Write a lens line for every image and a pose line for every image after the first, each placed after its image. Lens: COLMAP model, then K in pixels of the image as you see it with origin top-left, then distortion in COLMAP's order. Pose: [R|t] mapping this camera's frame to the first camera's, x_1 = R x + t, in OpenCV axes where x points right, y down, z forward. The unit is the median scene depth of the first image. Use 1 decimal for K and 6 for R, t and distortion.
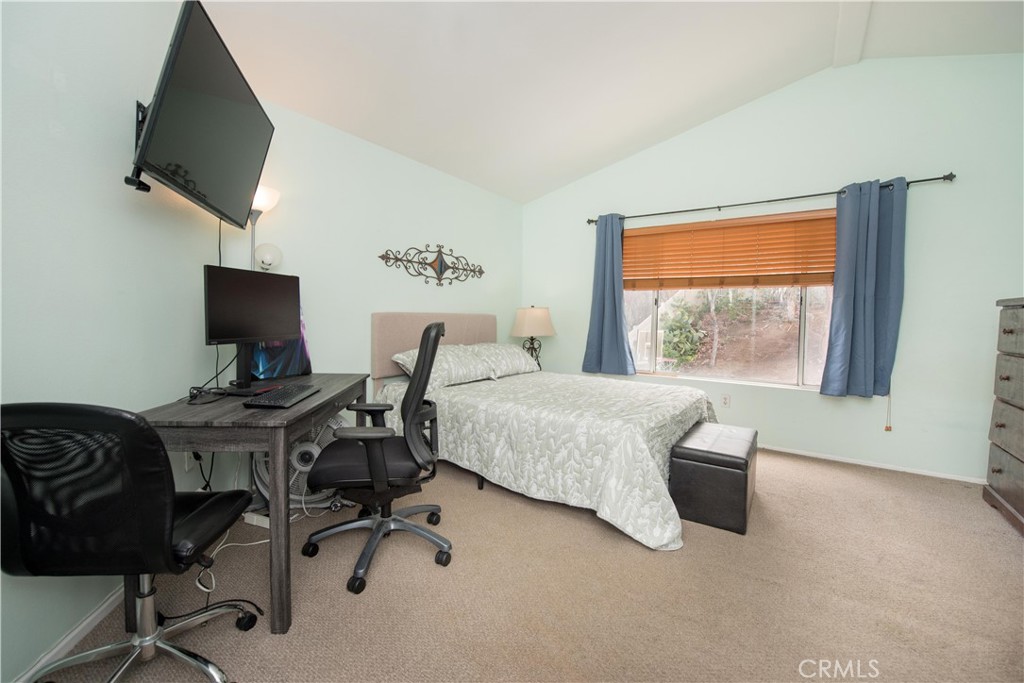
lens RADIAL K [[425.8, 0, 510.1], [0, 425.8, 338.1], [0, 0, 1]] dist [-0.020283, -0.000812]
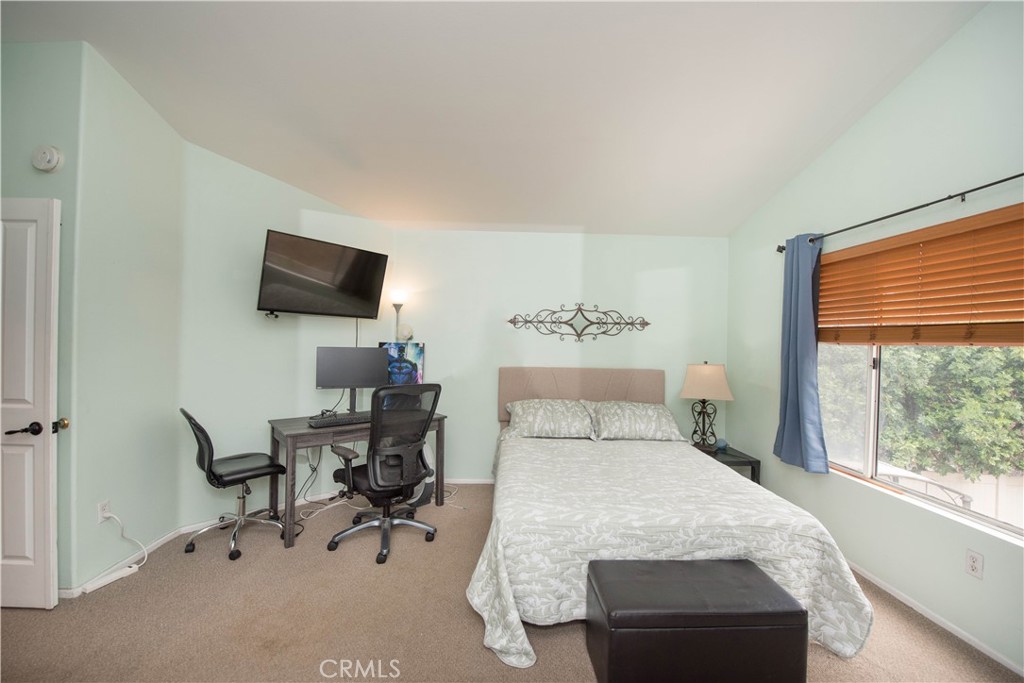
lens RADIAL K [[439.2, 0, 511.3], [0, 439.2, 347.8], [0, 0, 1]] dist [0.000254, -0.000086]
pose [[0.591714, 0.012045, -0.806058, 0.599353], [-0.053416, 0.998277, -0.024294, -0.071456], [0.804376, 0.057431, 0.591338, 0.222423]]
